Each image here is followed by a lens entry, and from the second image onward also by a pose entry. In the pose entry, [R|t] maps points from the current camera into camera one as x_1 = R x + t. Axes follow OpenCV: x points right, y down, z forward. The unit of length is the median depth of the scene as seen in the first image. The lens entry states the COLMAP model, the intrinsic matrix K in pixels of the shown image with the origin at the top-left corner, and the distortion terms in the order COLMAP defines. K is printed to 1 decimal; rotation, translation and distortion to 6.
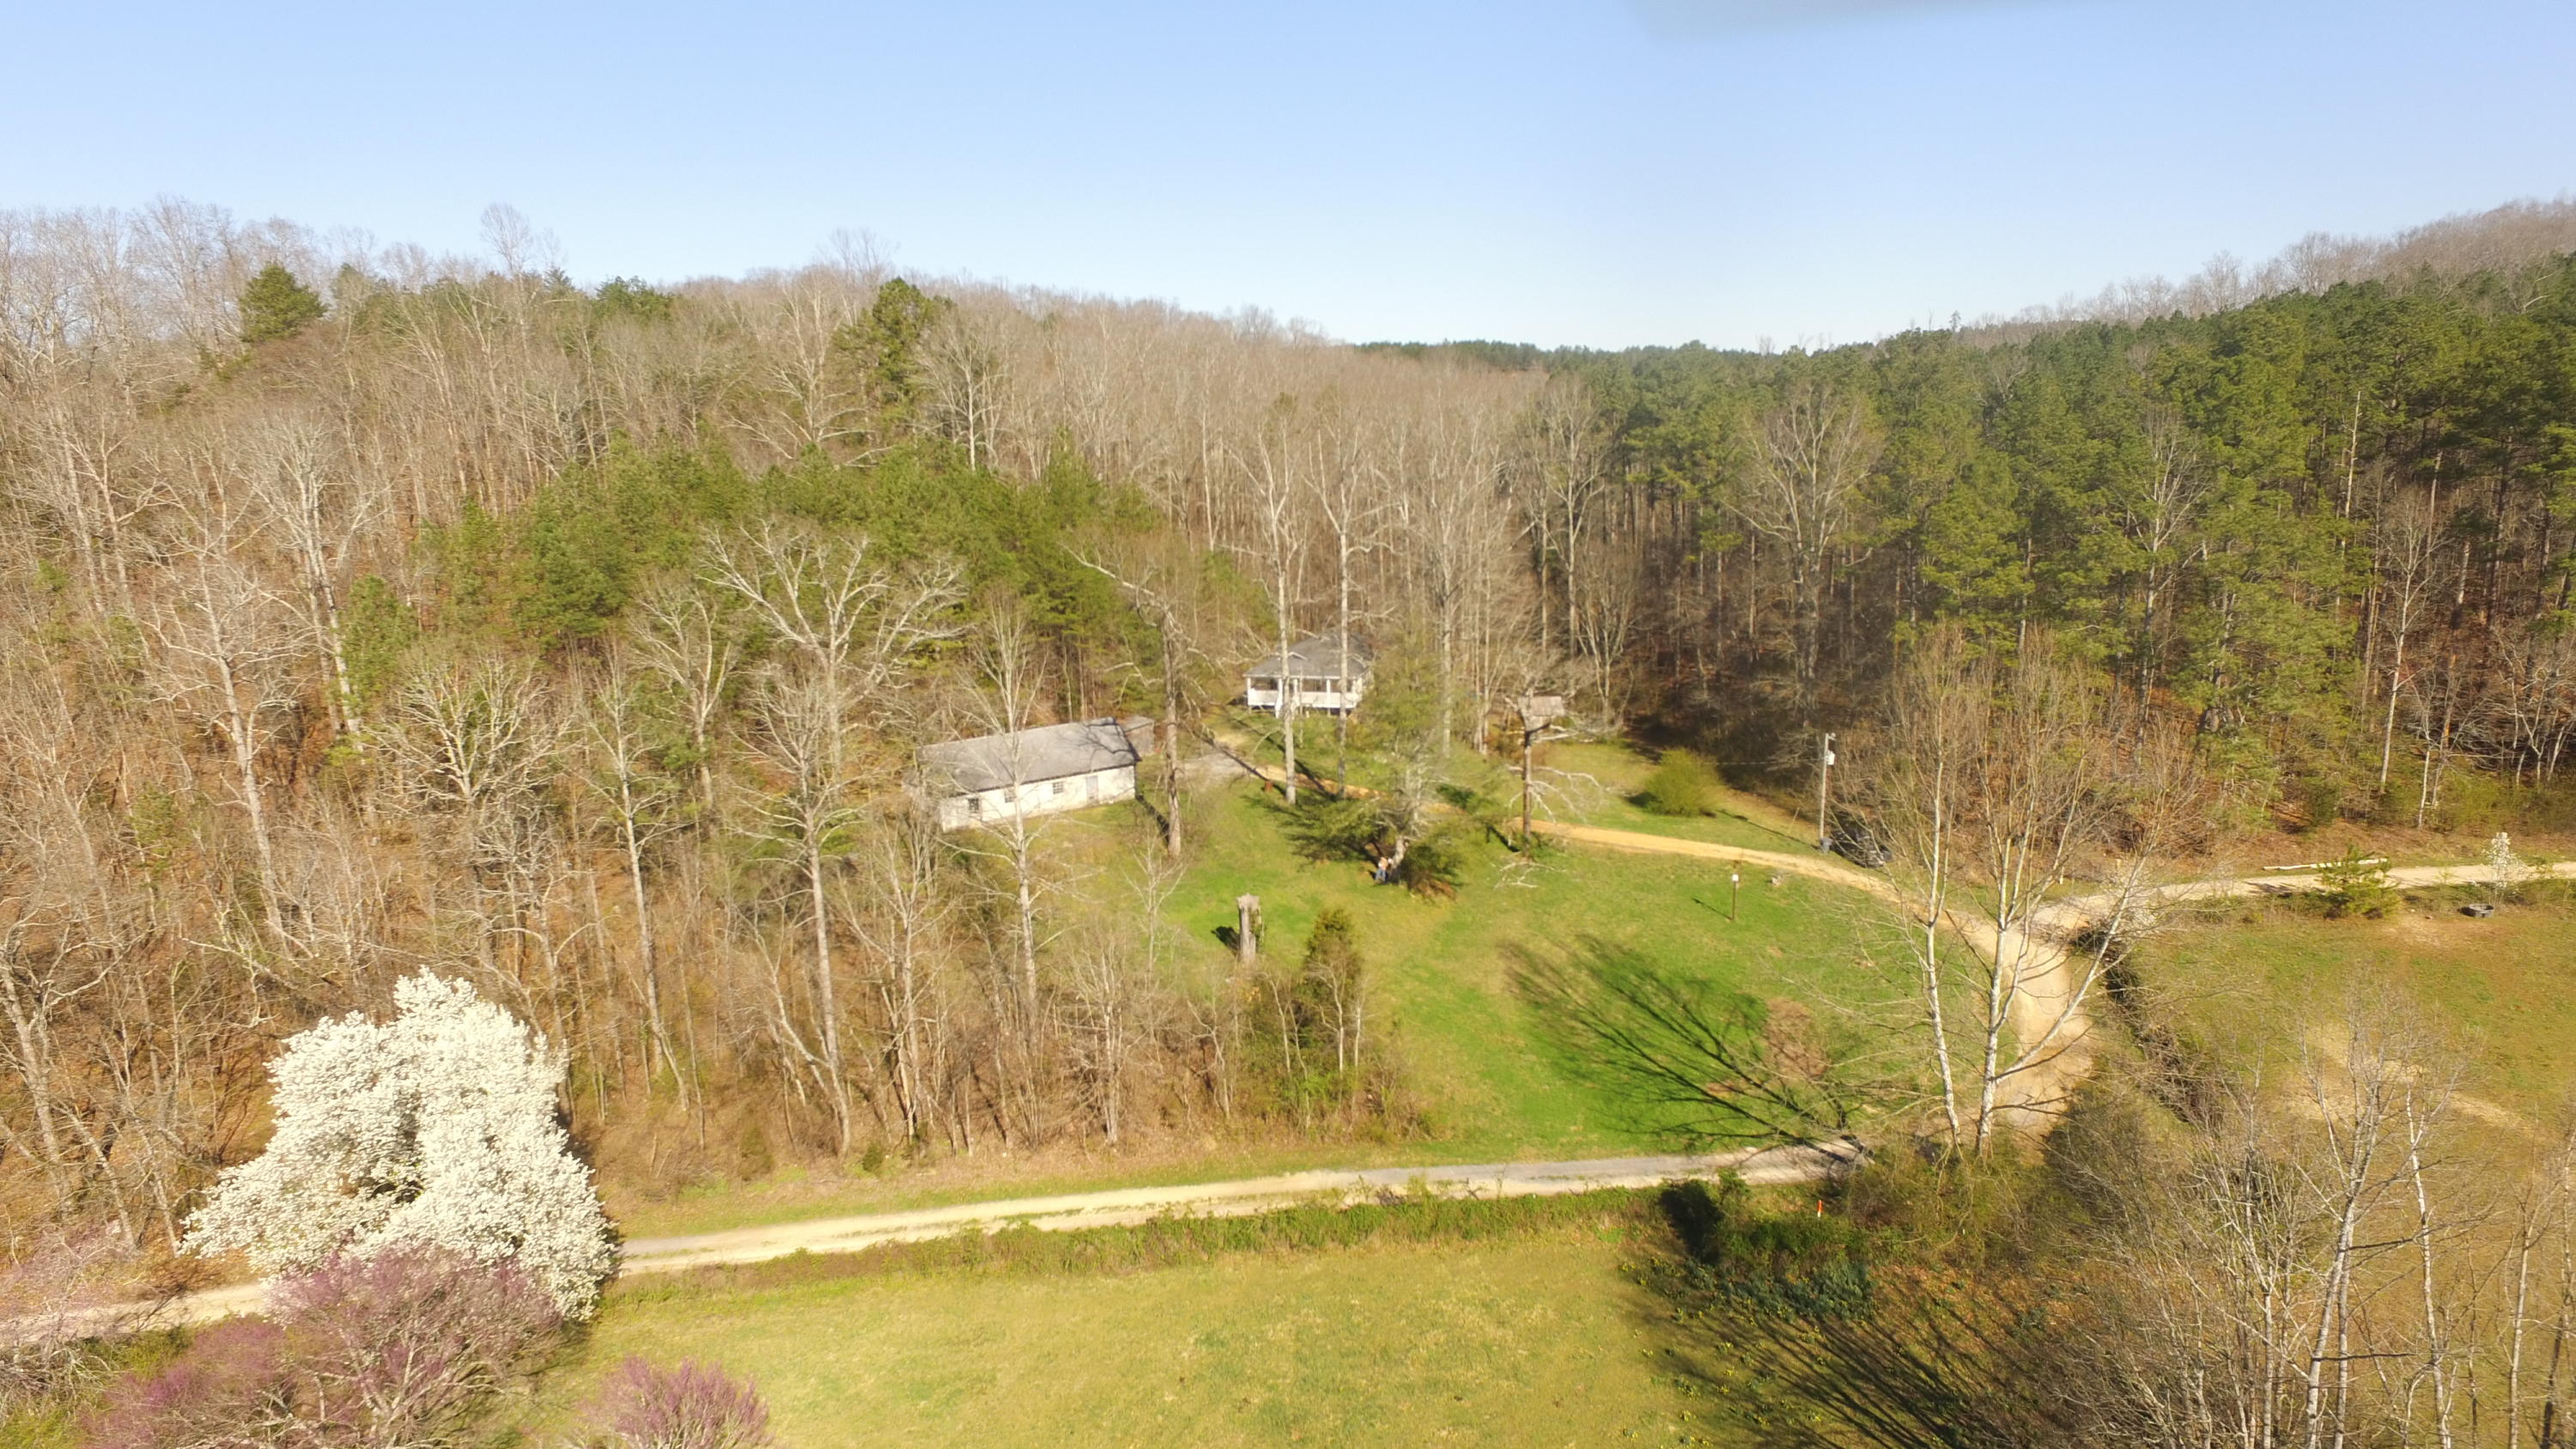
lens RADIAL K [[1499.0, 0, 1285.2], [0, 1499.0, 721.6], [0, 0, 1]] dist [-0.008402, 0.012213]
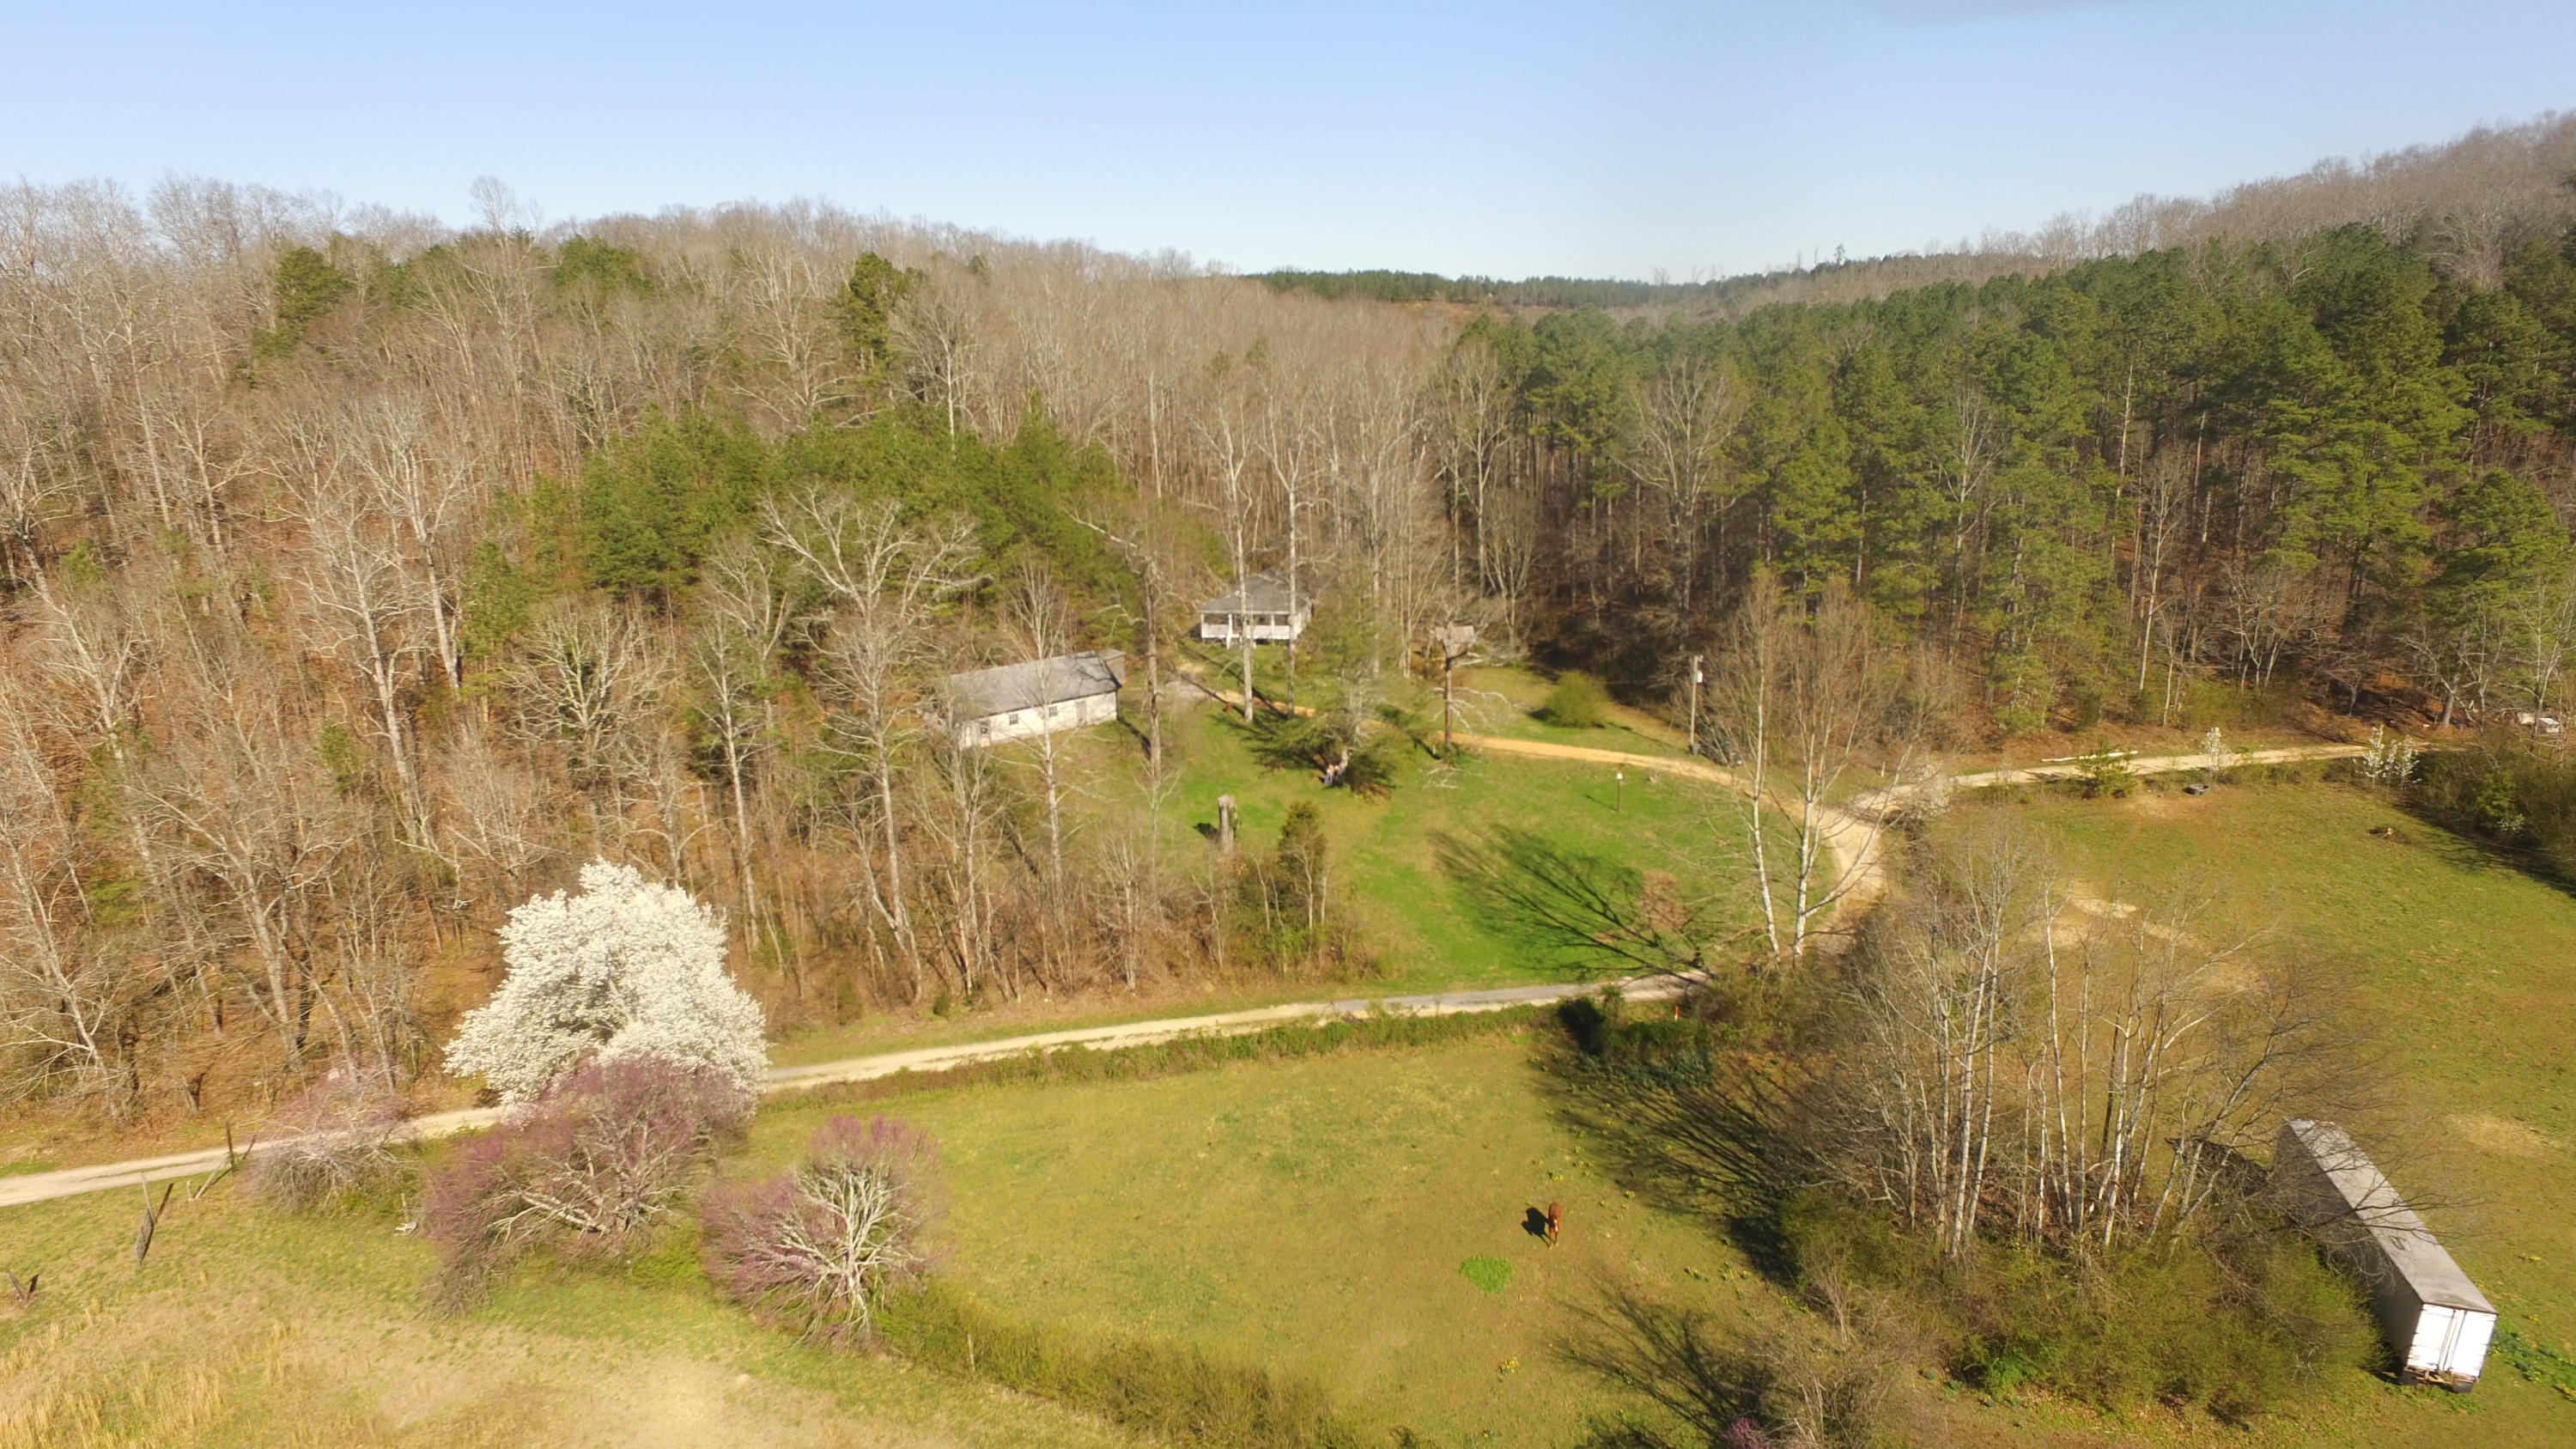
lens RADIAL K [[1499.0, 0, 1279.9], [0, 1499.0, 726.3], [0, 0, 1]] dist [-0.008402, 0.012213]
pose [[0.998076, -0.016627, 0.059736, -0.045682], [0.013463, 0.998505, 0.052972, -0.004238], [-0.060528, -0.052066, 0.996808, -0.189451]]
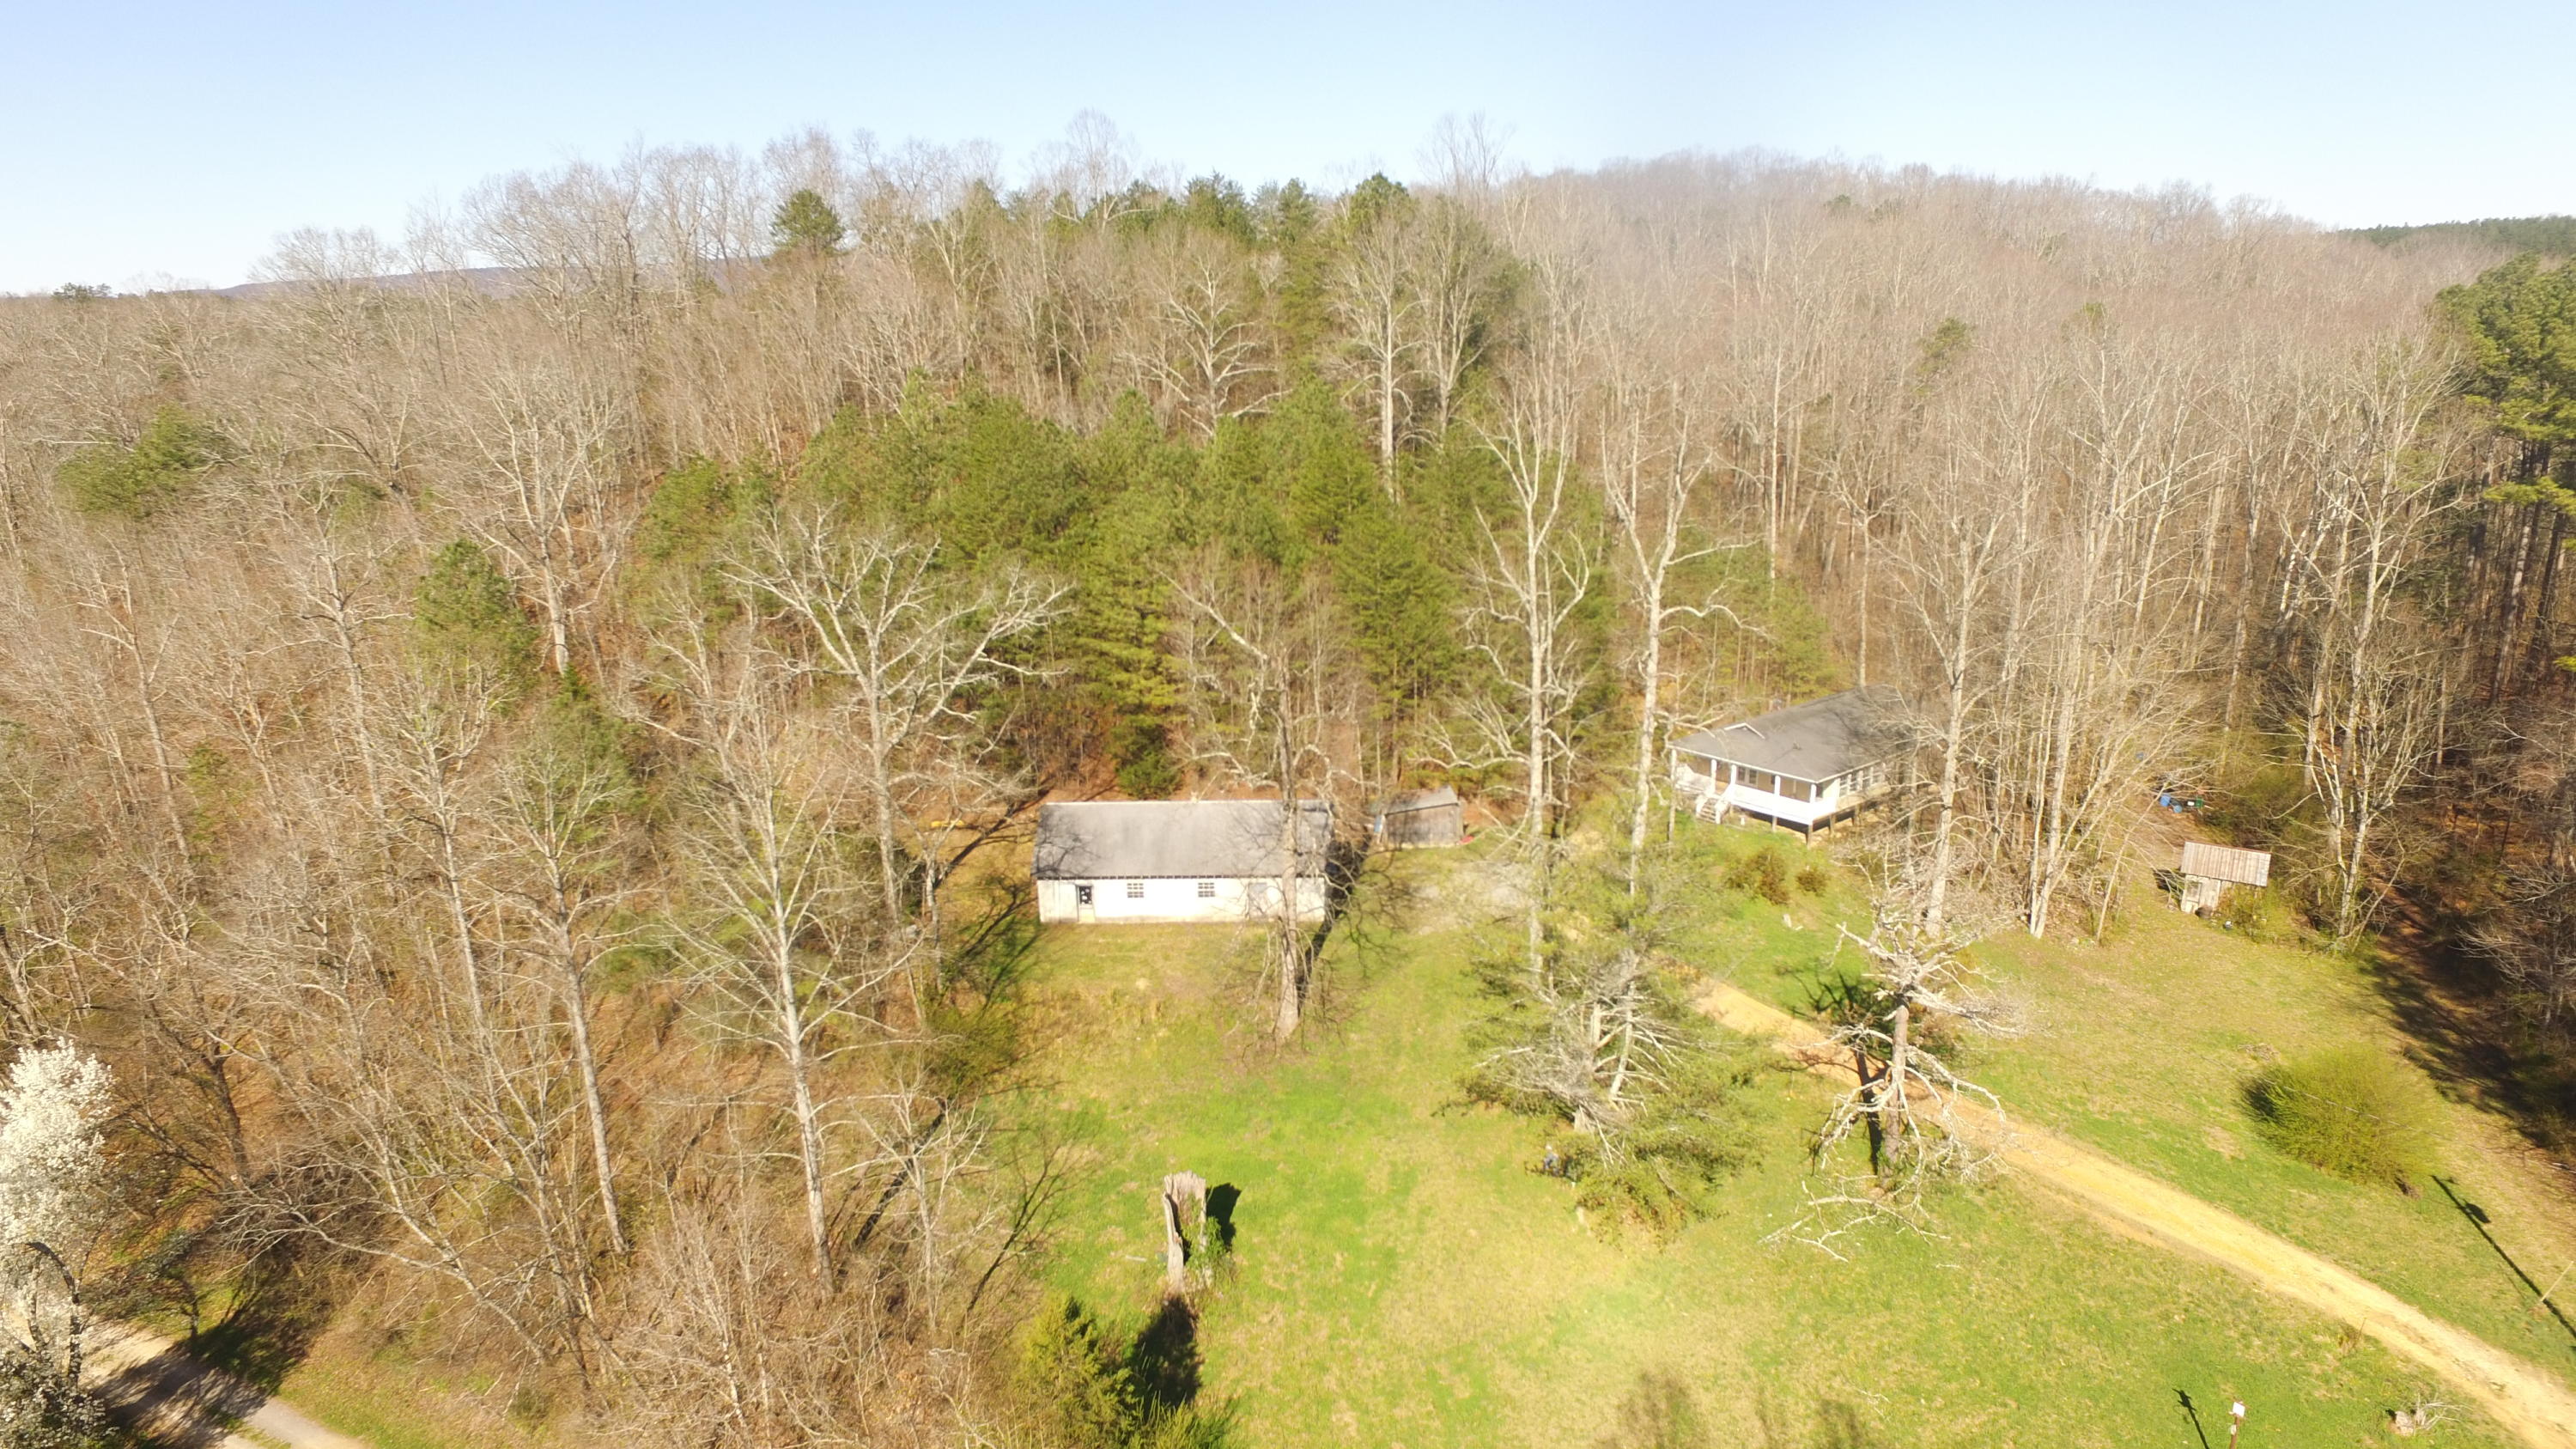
lens RADIAL K [[1499.0, 0, 1304.3], [0, 1499.0, 731.8], [0, 0, 1]] dist [-0.008402, 0.012213]
pose [[0.813443, 0.166717, -0.557239, 0.290203], [-0.125264, 0.985773, 0.112070, -0.123609], [0.567996, -0.021361, 0.822754, 0.446516]]
